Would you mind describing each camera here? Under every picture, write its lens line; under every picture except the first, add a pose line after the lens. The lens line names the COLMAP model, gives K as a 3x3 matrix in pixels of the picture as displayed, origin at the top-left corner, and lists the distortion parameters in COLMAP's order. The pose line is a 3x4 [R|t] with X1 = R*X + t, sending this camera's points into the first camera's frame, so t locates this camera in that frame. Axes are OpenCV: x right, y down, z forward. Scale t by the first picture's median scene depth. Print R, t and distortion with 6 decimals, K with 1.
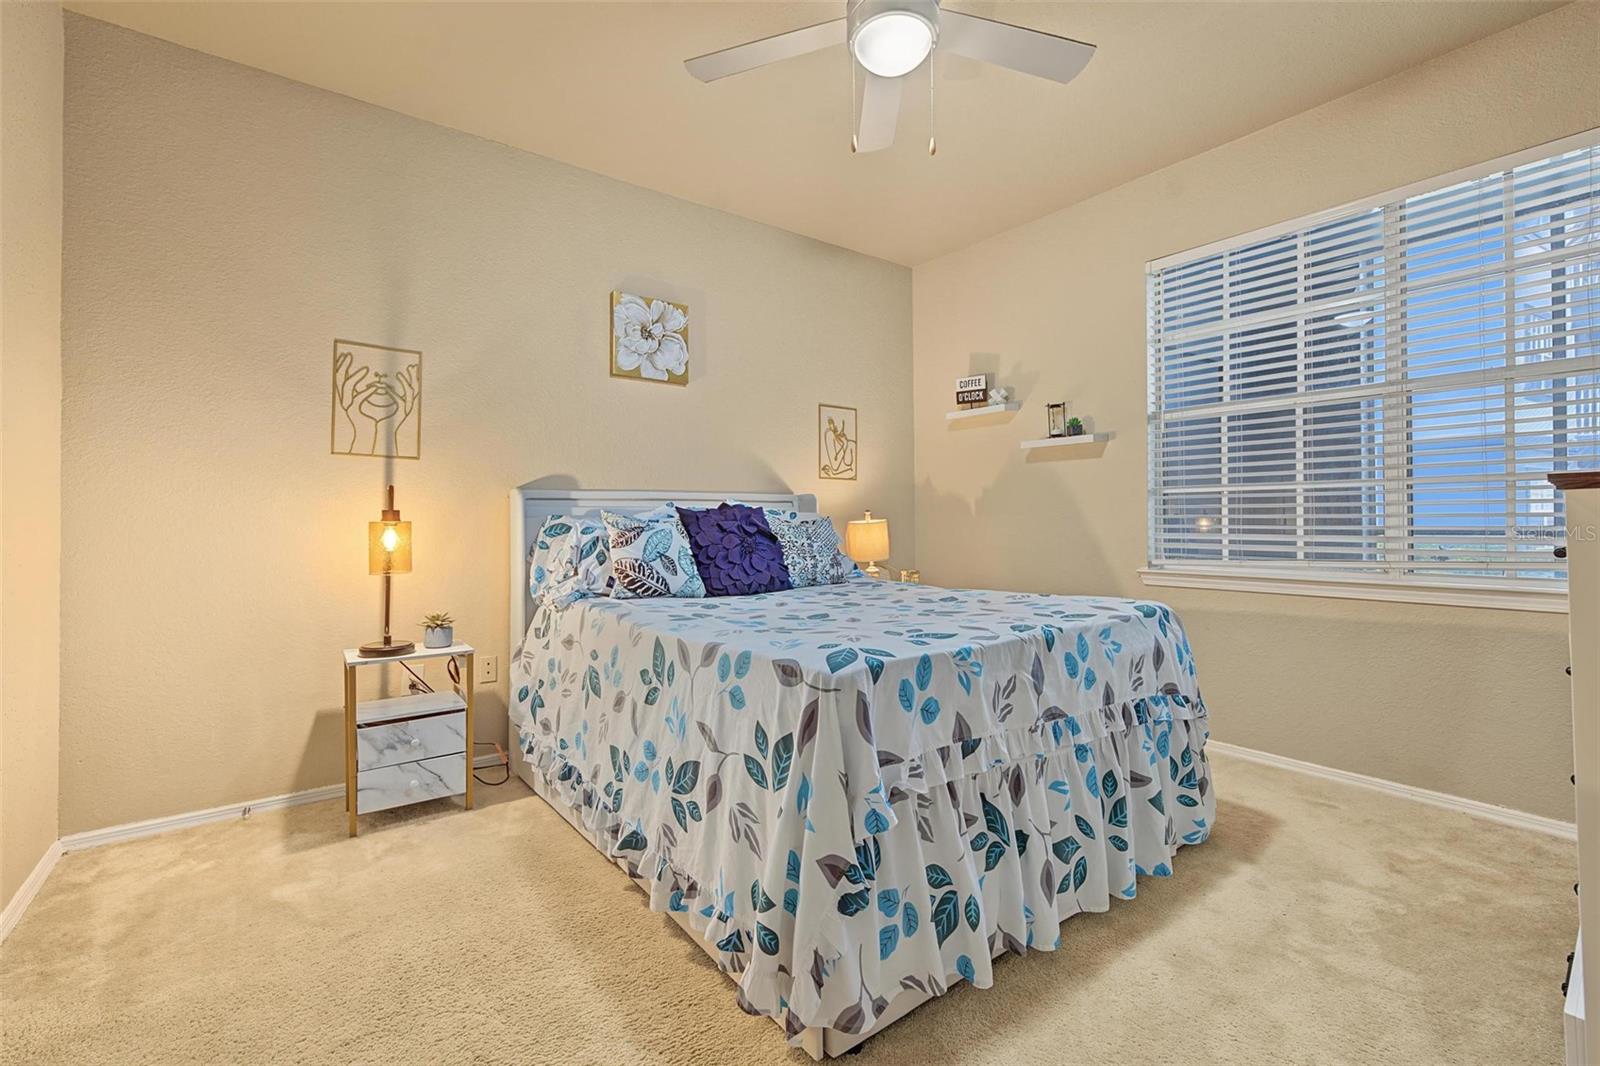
lens RADIAL K [[687.3, 0, 795.6], [0, 687.3, 520.0], [0, 0, 1]] dist [0.002076, 0.000167]
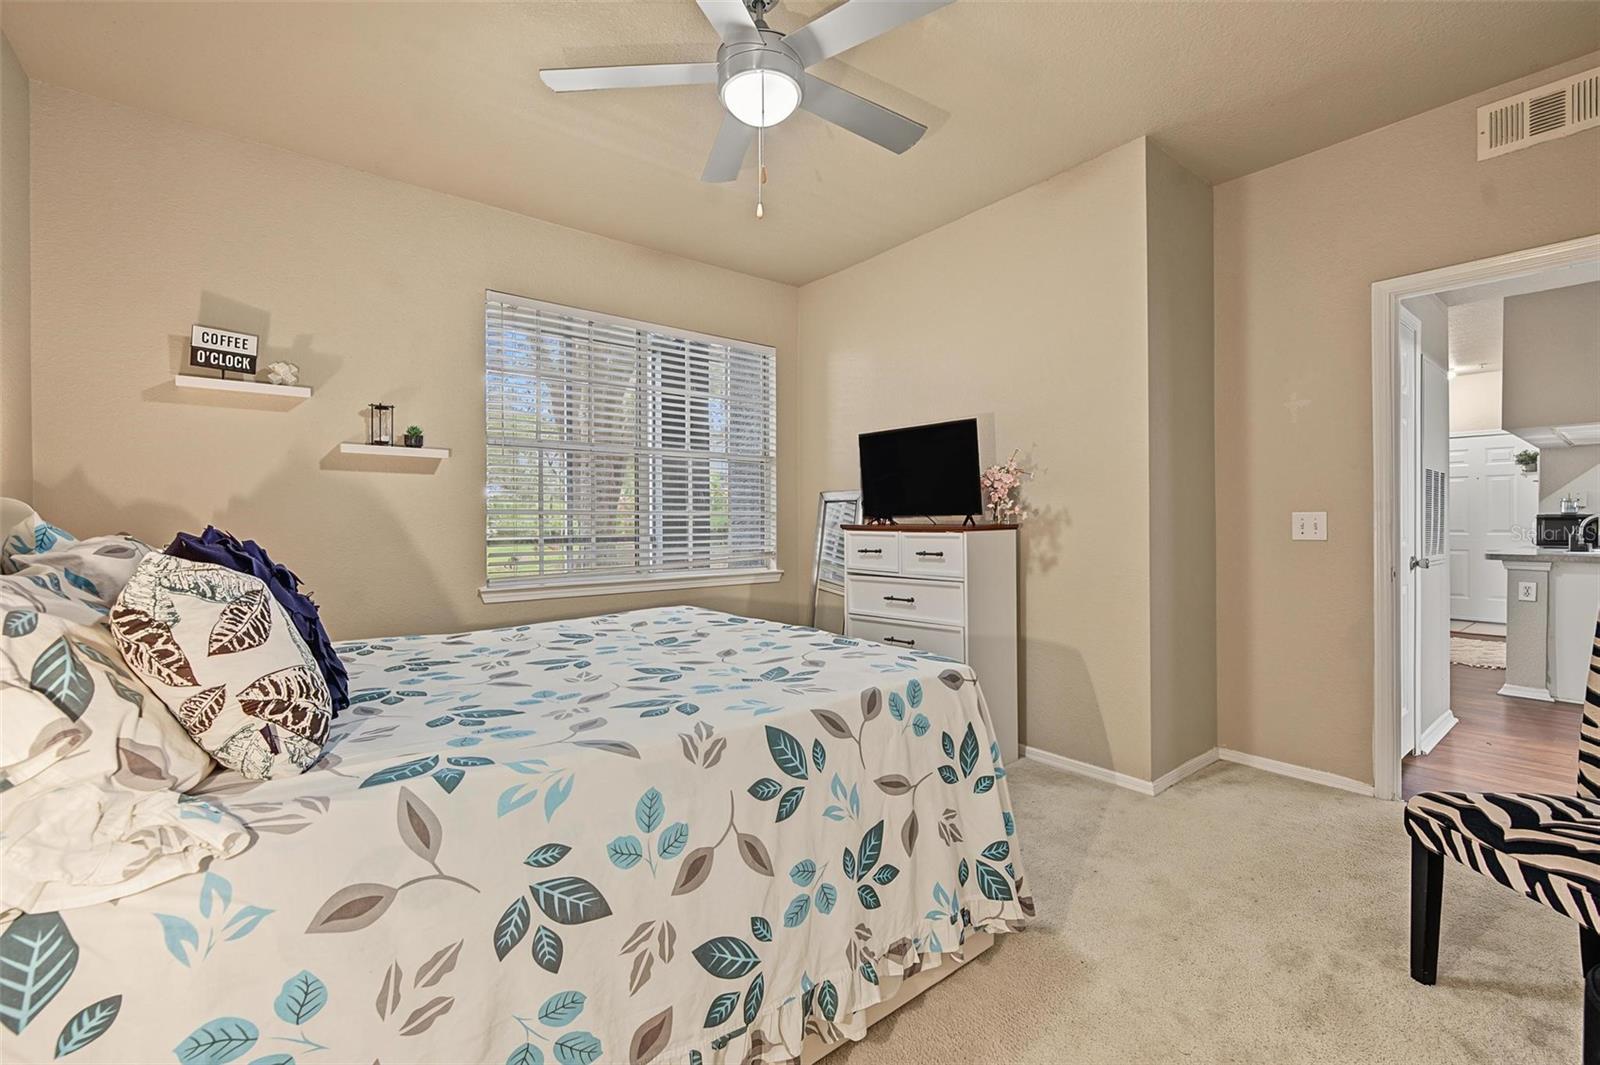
lens RADIAL K [[700.3, 0, 807.8], [0, 700.3, 517.0], [0, 0, 1]] dist [0.001459, 0.000081]
pose [[-0.028681, -0.000866, 0.999588, -0.811712], [0.006937, 0.999975, 0.001066, -0.045817], [-0.999565, 0.006964, -0.028675, 0.840214]]
